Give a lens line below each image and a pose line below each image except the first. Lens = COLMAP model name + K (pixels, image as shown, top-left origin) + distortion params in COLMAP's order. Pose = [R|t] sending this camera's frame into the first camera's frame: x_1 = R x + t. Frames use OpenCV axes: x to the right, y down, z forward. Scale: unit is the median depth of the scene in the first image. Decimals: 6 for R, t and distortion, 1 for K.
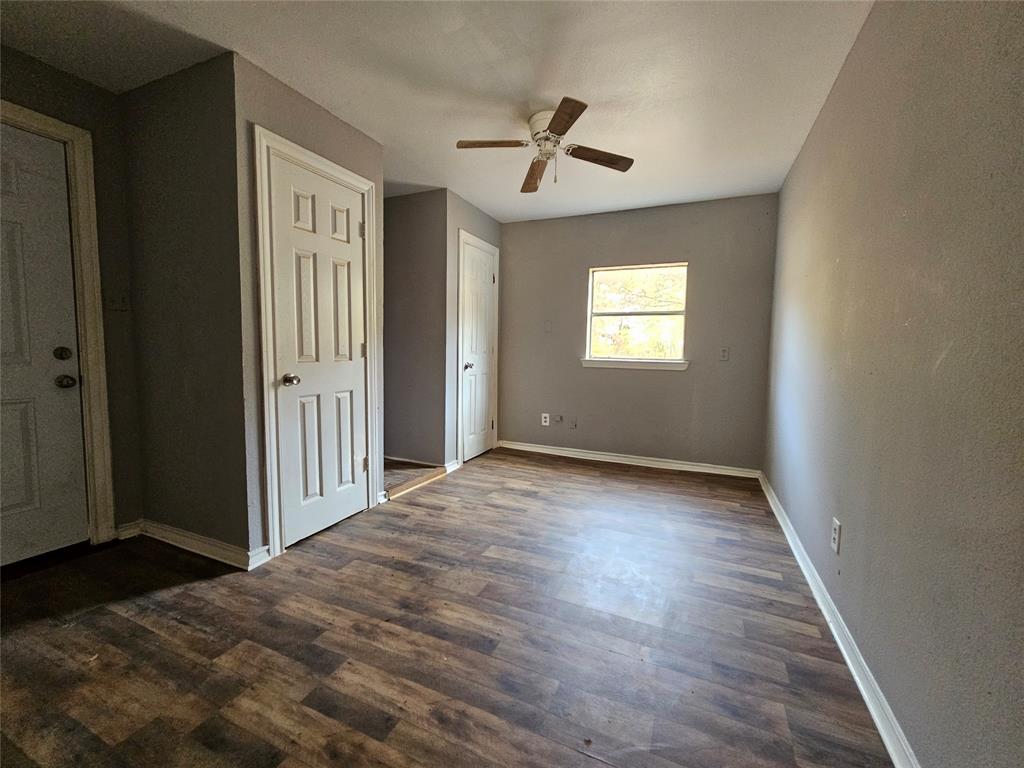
lens RADIAL K [[419.8, 0, 512.6], [0, 419.8, 381.2], [0, 0, 1]] dist [-0.000445, -0.000512]
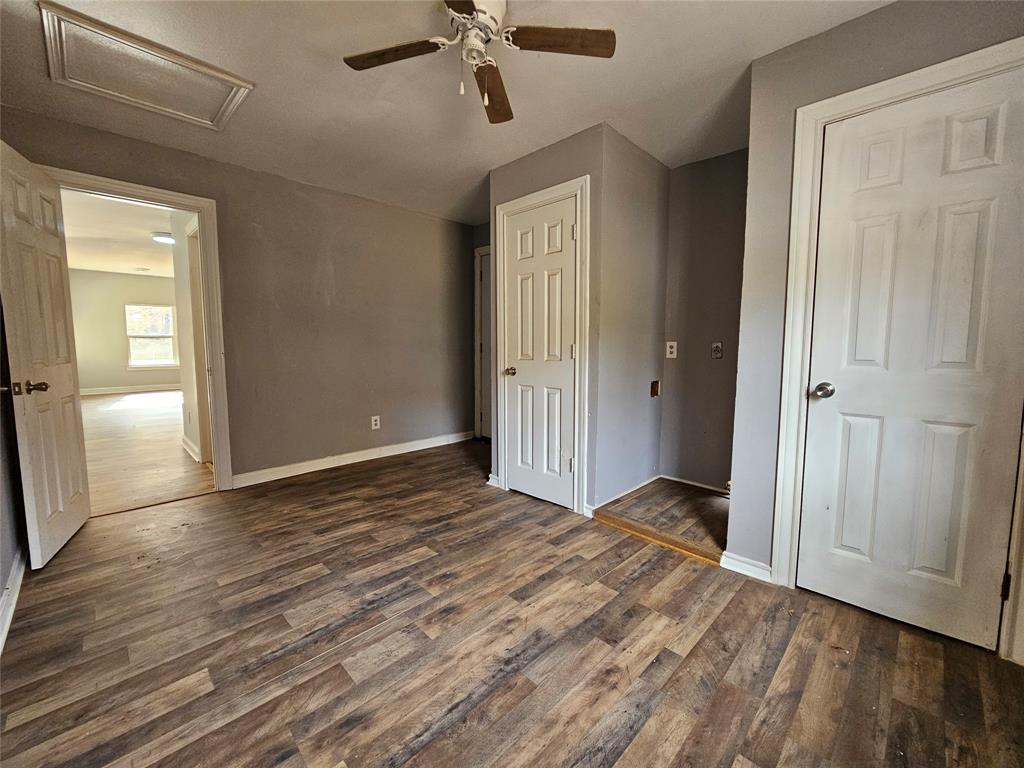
lens RADIAL K [[419.8, 0, 511.8], [0, 419.8, 383.5], [0, 0, 1]] dist [-0.000445, -0.000512]
pose [[-0.352614, 0.075217, -0.932741, 0.738466], [-0.083476, 0.990262, 0.111413, -0.114052], [0.932038, 0.117148, -0.342902, 1.404592]]
